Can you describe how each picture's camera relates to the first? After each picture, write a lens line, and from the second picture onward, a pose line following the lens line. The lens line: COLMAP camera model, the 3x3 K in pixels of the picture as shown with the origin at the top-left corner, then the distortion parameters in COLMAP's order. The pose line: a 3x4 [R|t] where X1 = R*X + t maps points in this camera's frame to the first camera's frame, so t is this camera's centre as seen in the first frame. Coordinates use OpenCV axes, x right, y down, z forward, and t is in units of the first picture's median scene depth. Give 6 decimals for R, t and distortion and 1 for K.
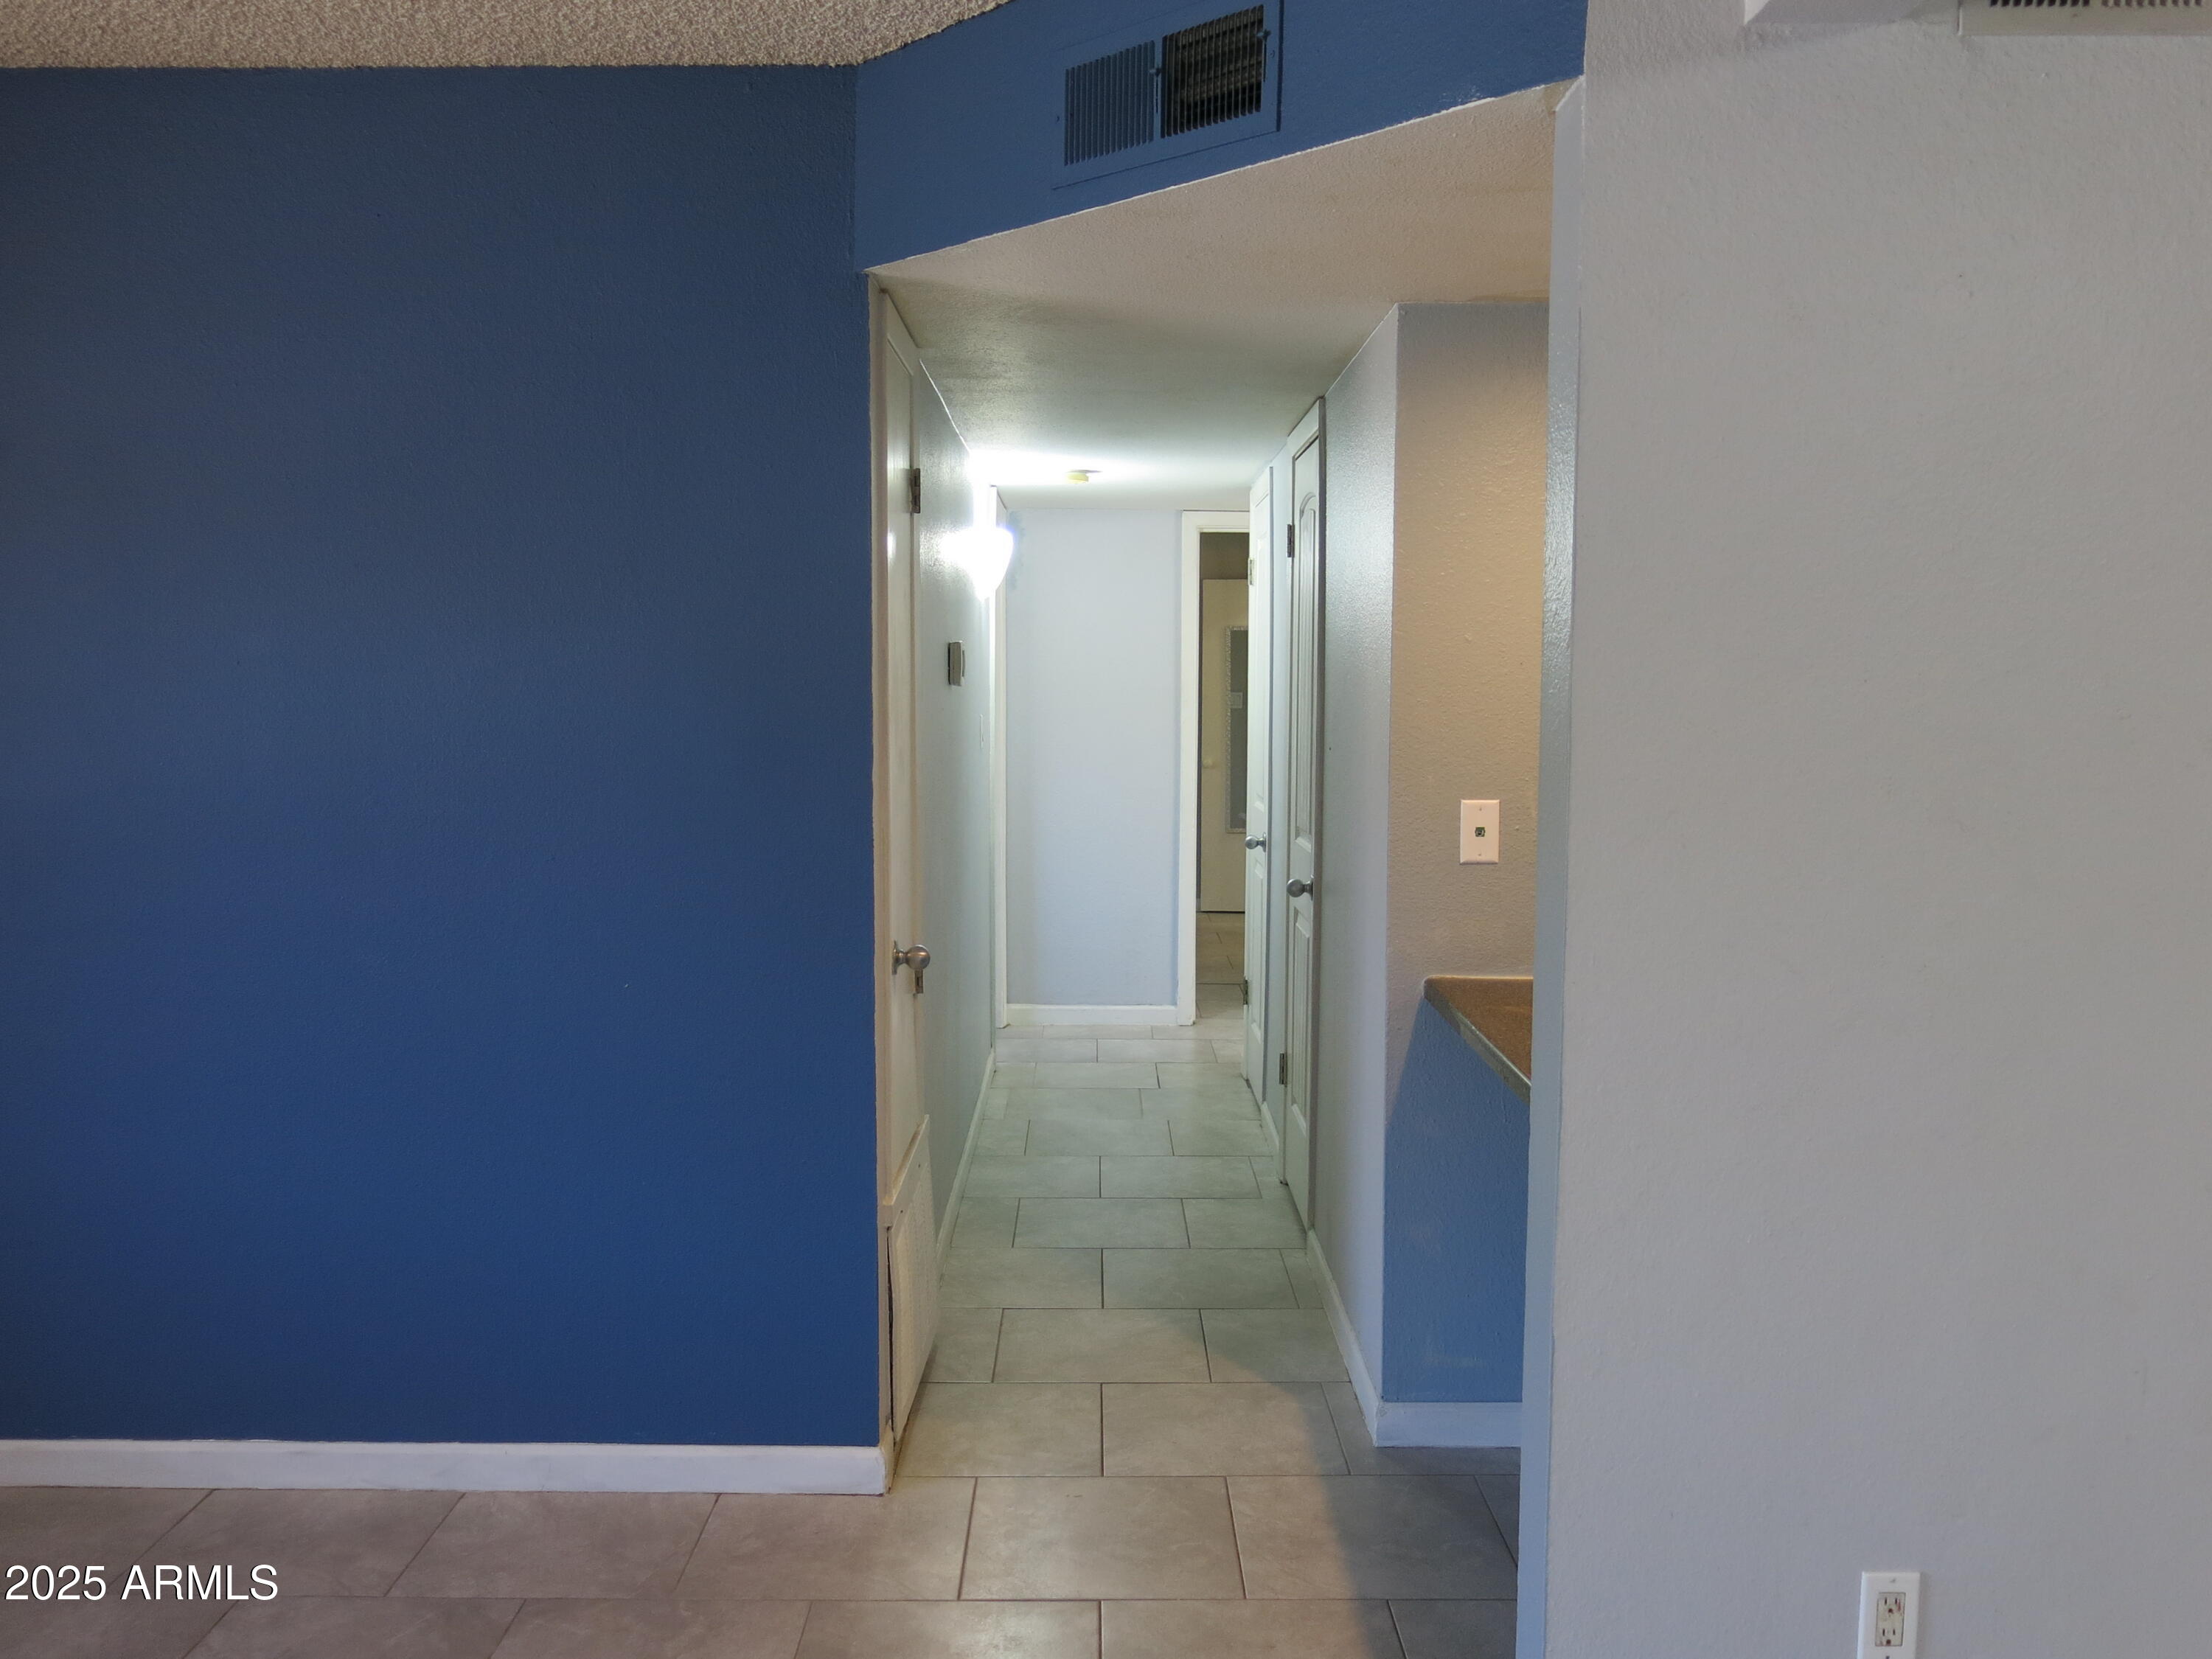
lens RADIAL K [[1841.0, 0, 1099.8], [0, 1841.0, 844.3], [0, 0, 1]] dist [-0.016977, -0.001874]
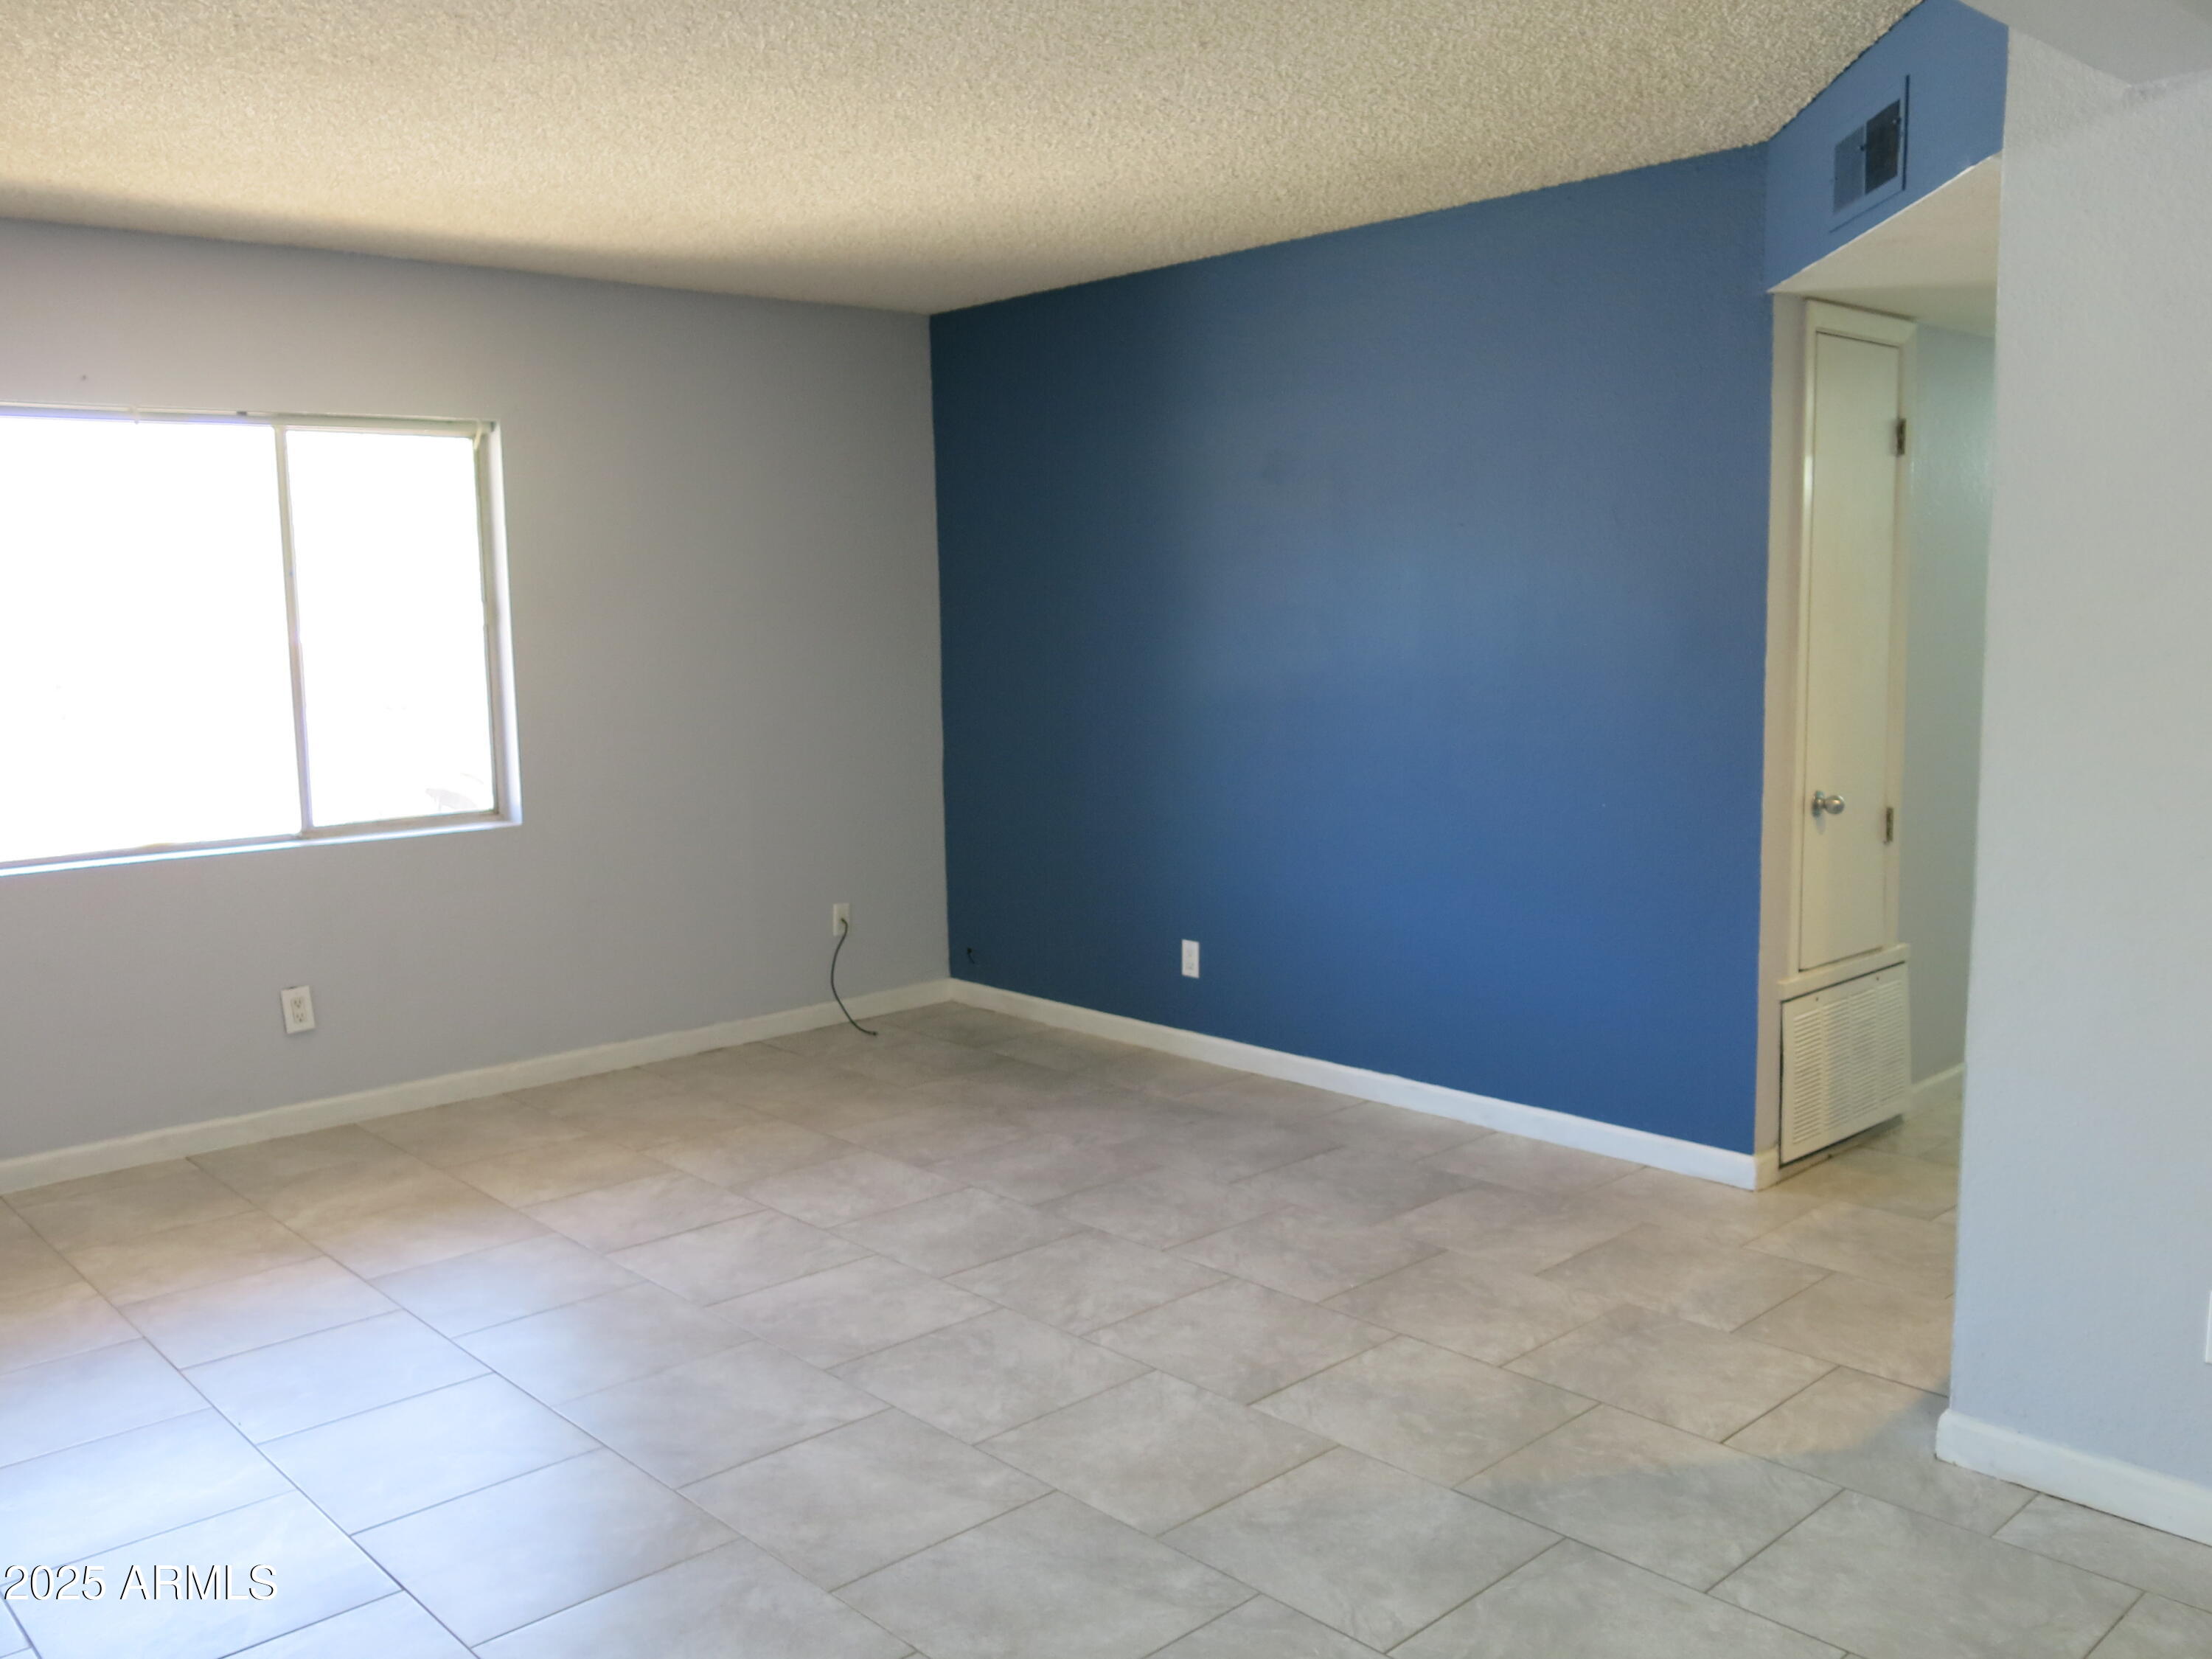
lens RADIAL K [[1841.0, 0, 1099.4], [0, 1841.0, 832.7], [0, 0, 1]] dist [-0.016977, -0.001874]
pose [[0.674220, 0.074421, -0.734771, 0.550467], [-0.041913, 0.997162, 0.062539, 0.024017], [0.737340, -0.011368, 0.675426, -0.283564]]
